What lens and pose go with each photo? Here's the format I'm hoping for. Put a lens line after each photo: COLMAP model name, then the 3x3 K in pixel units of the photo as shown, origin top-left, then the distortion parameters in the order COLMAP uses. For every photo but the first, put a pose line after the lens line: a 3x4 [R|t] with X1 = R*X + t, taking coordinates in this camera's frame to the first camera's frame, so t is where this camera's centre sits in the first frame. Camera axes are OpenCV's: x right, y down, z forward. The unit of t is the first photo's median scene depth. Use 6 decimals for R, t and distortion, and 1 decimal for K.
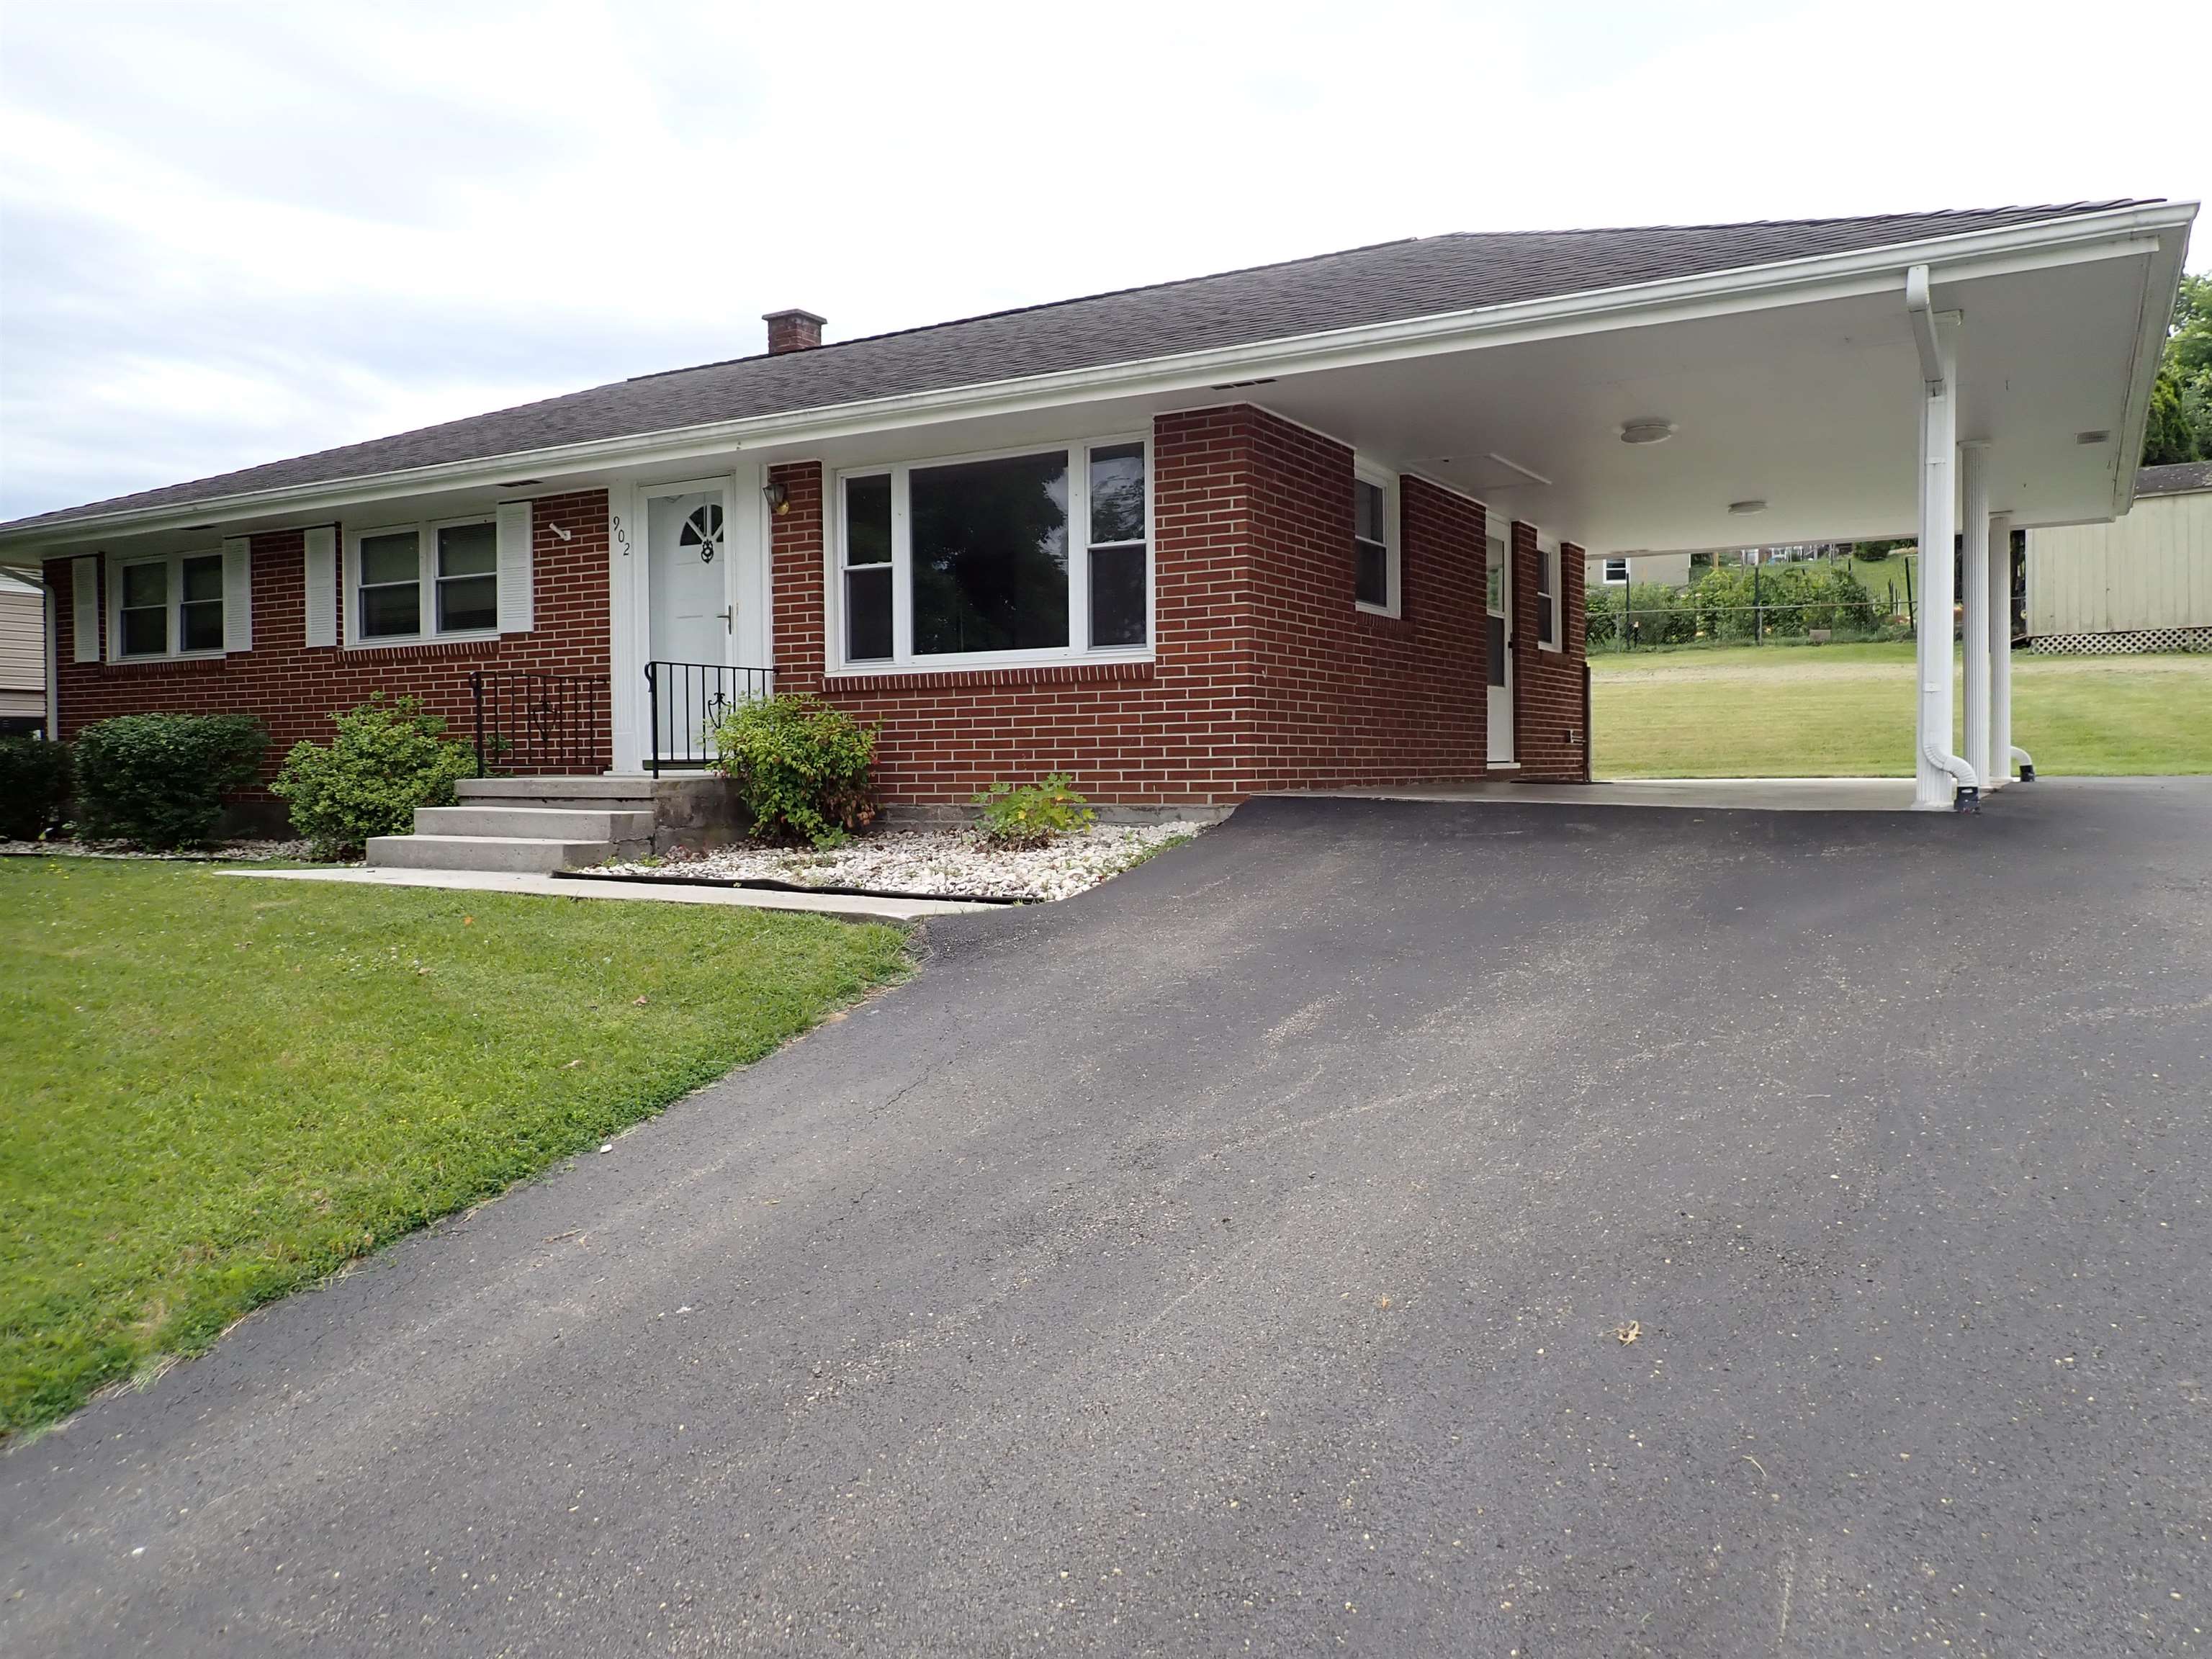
lens RADIAL K [[1642.2, 0, 1102.2], [0, 1642.2, 818.3], [0, 0, 1]] dist [0.012119, 0.005777]
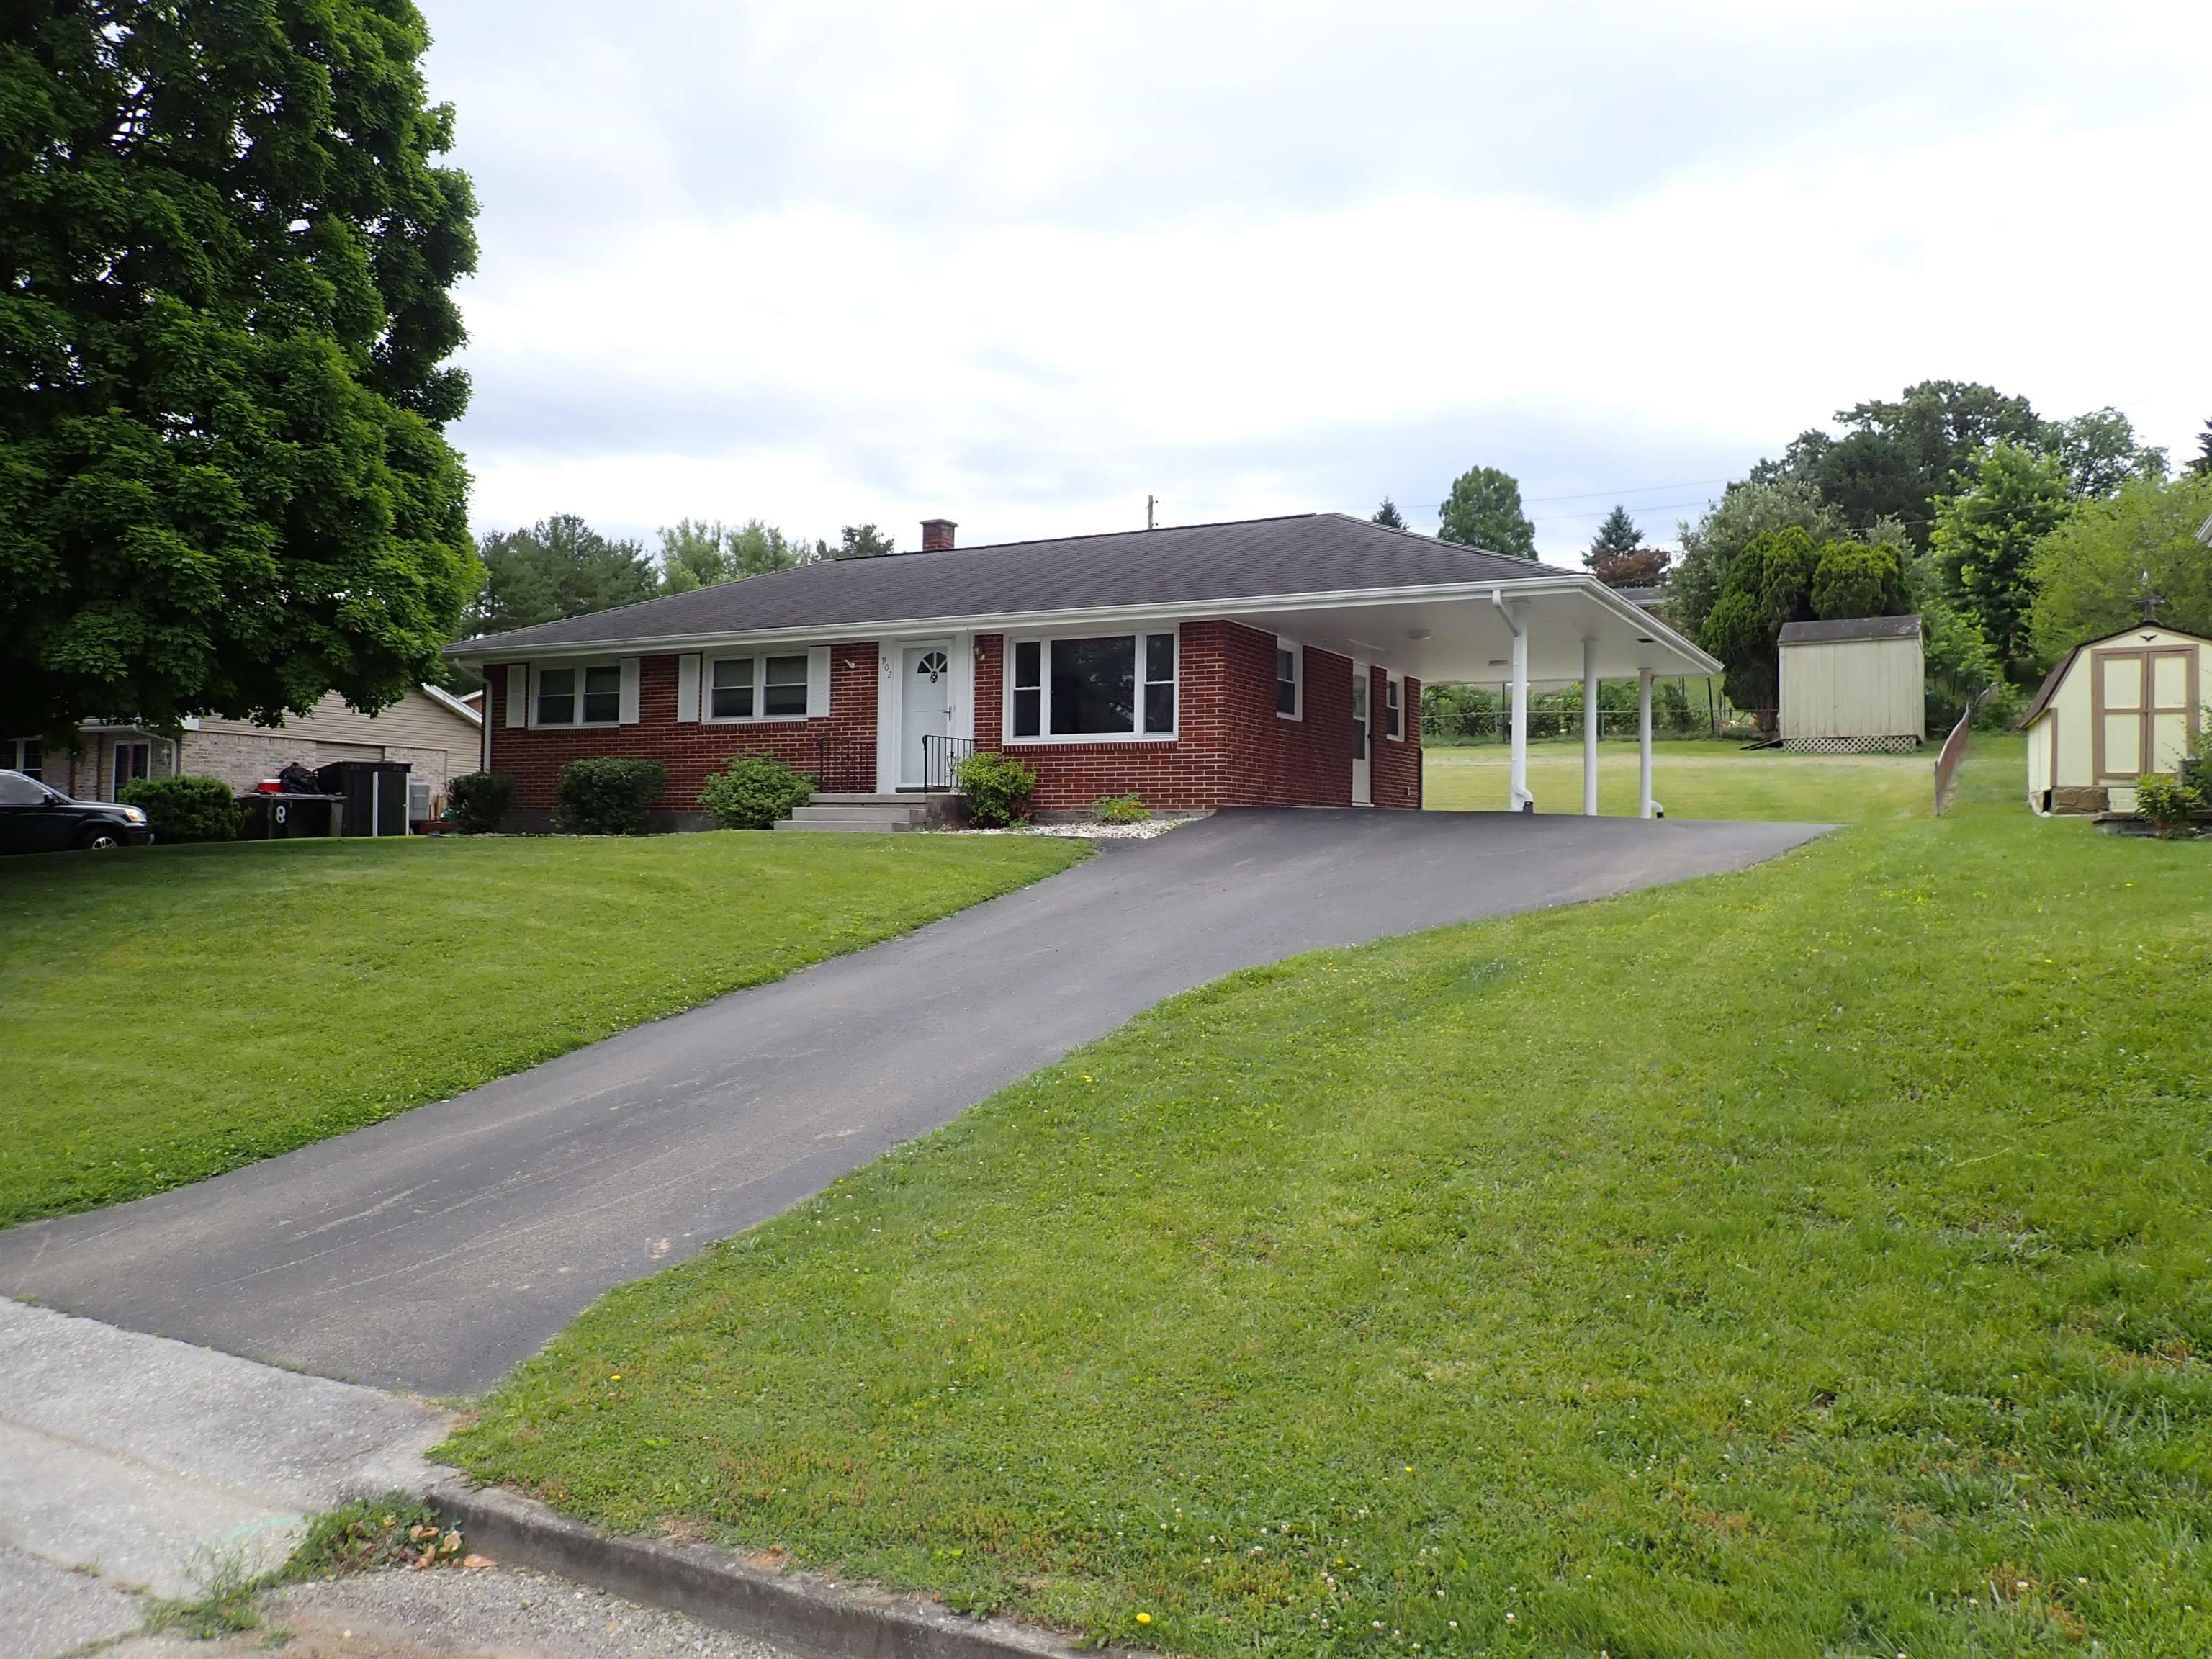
lens RADIAL K [[1642.2, 0, 1102.2], [0, 1642.2, 818.3], [0, 0, 1]] dist [0.012119, 0.005777]
pose [[0.999309, 0.021319, 0.030462, -0.103169], [-0.019785, 0.998563, -0.049810, 0.088823], [-0.031480, 0.049172, 0.998294, -0.875413]]
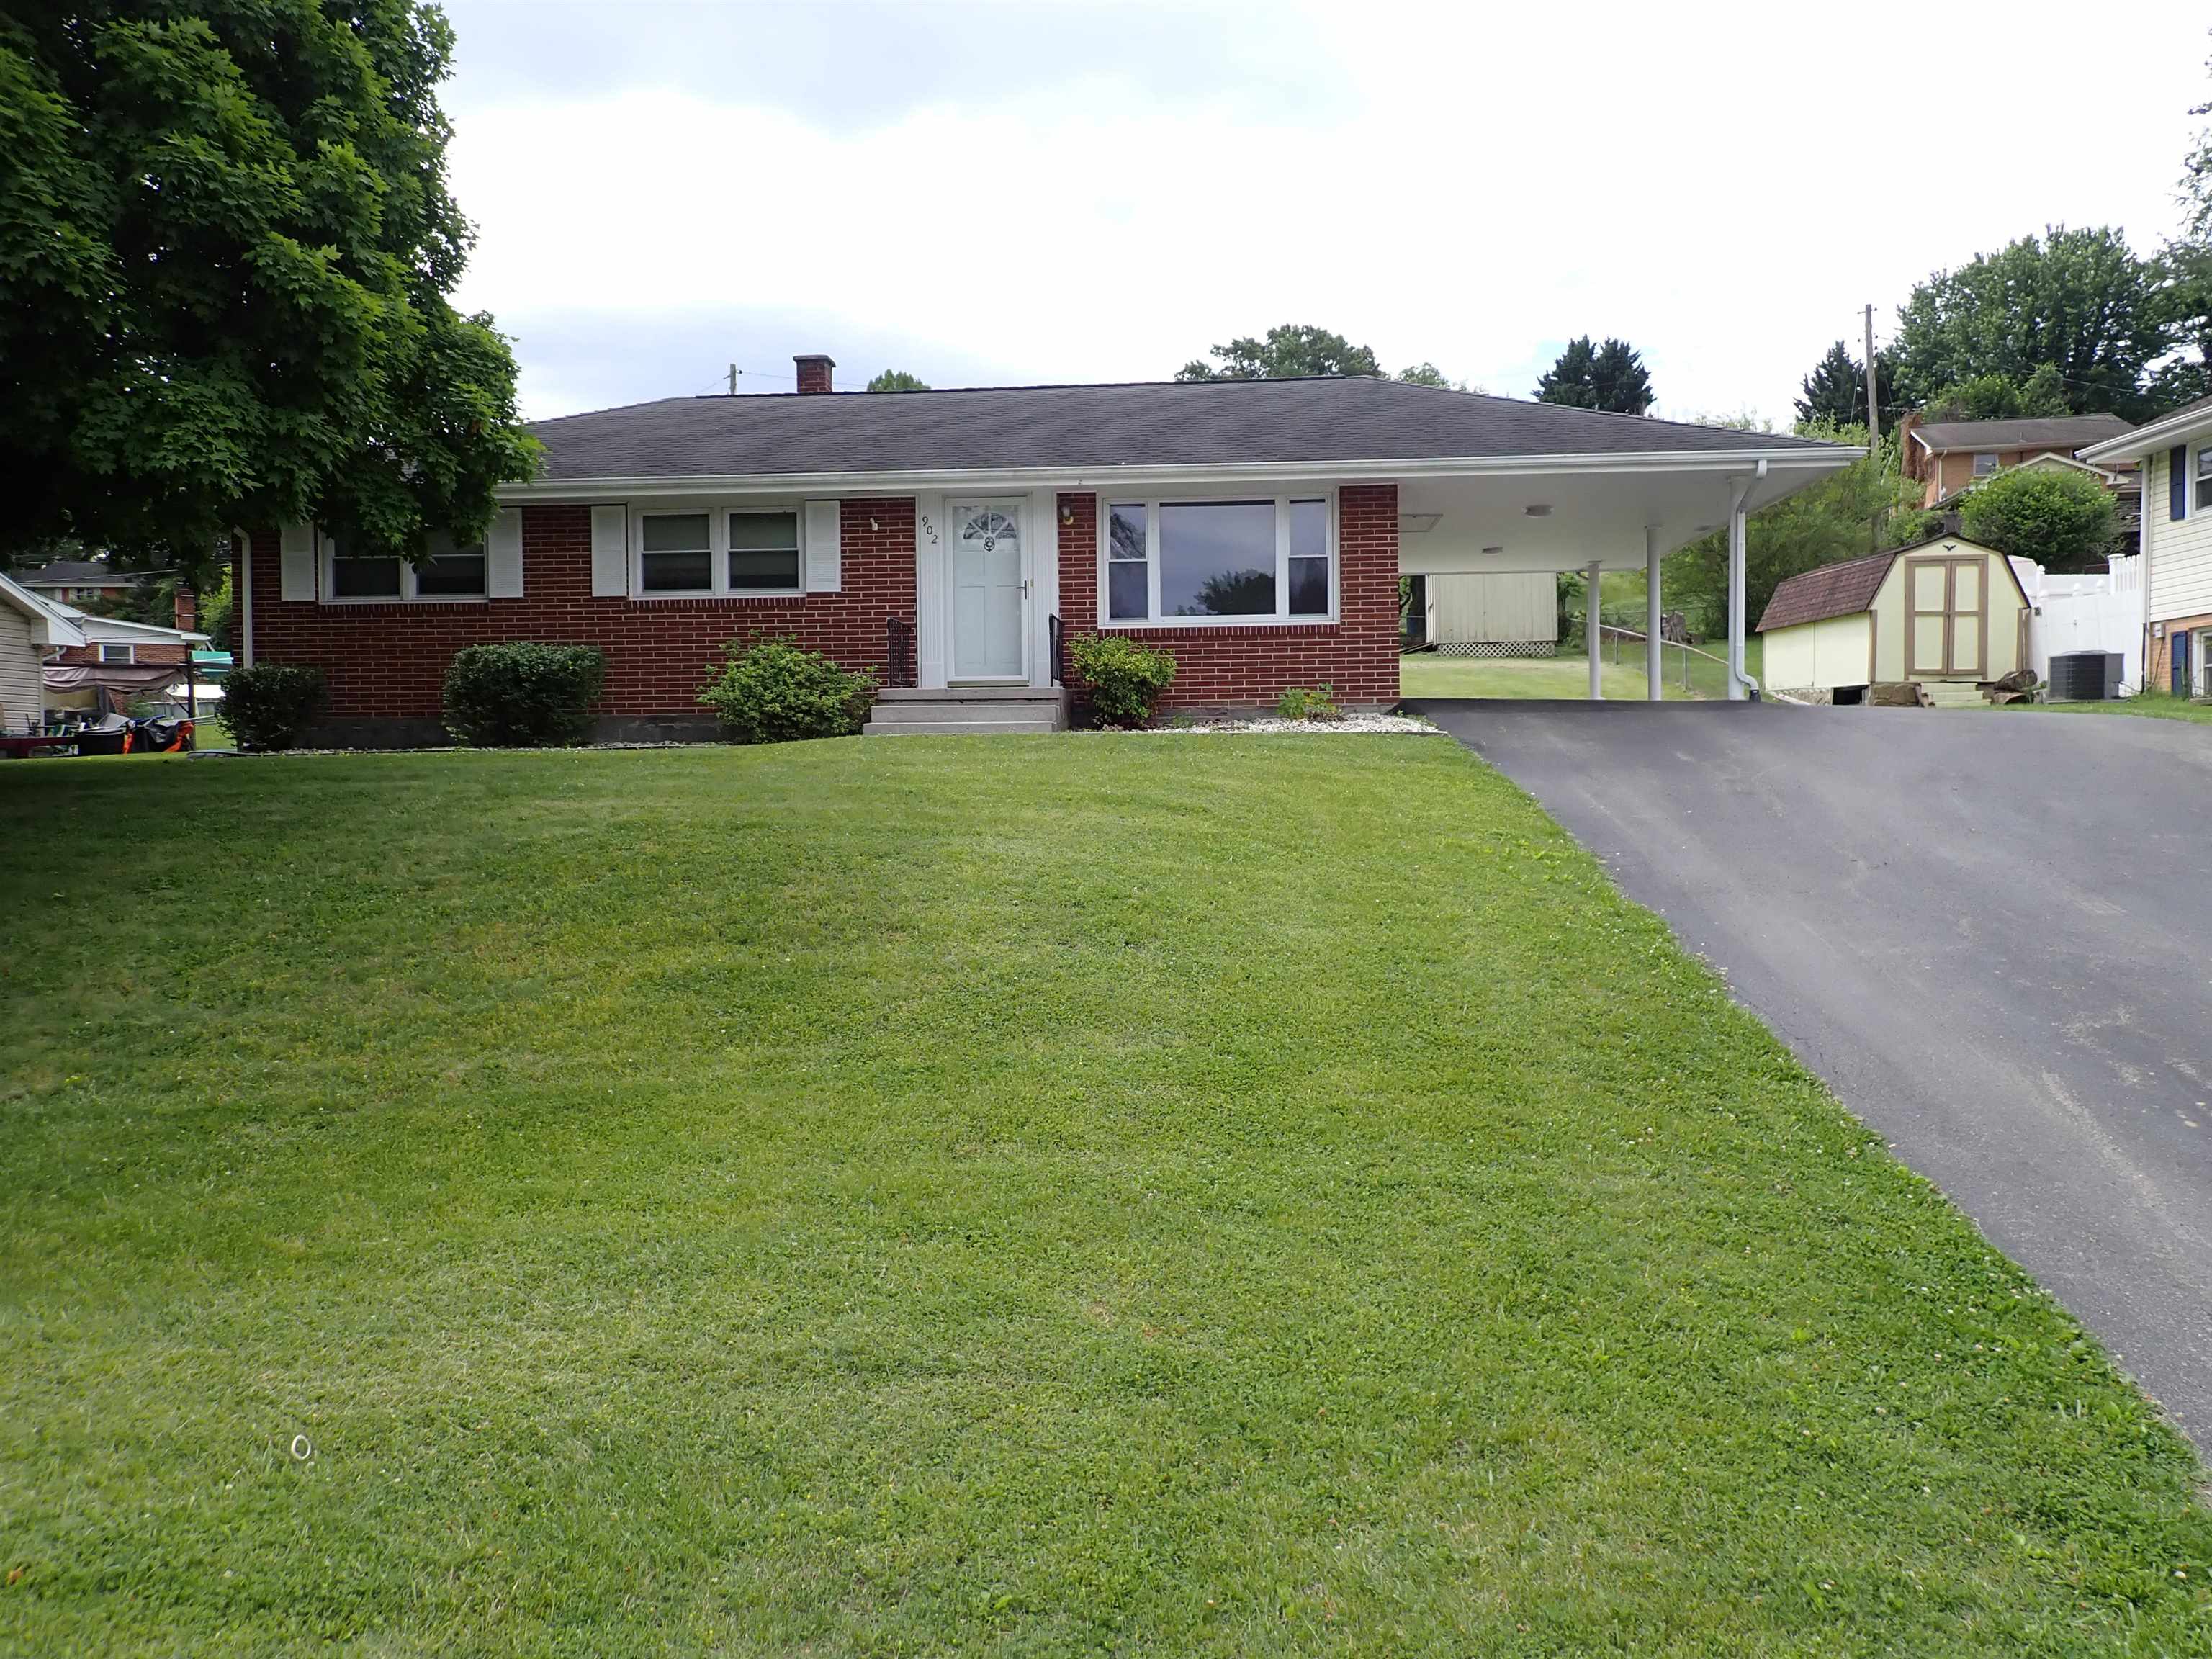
lens RADIAL K [[1642.2, 0, 1102.2], [0, 1642.2, 818.3], [0, 0, 1]] dist [0.012119, 0.005777]
pose [[0.903112, -0.013869, 0.429180, -0.805829], [0.014901, 0.999889, 0.000955, 0.090957], [-0.429146, 0.005533, 0.903218, -0.411134]]
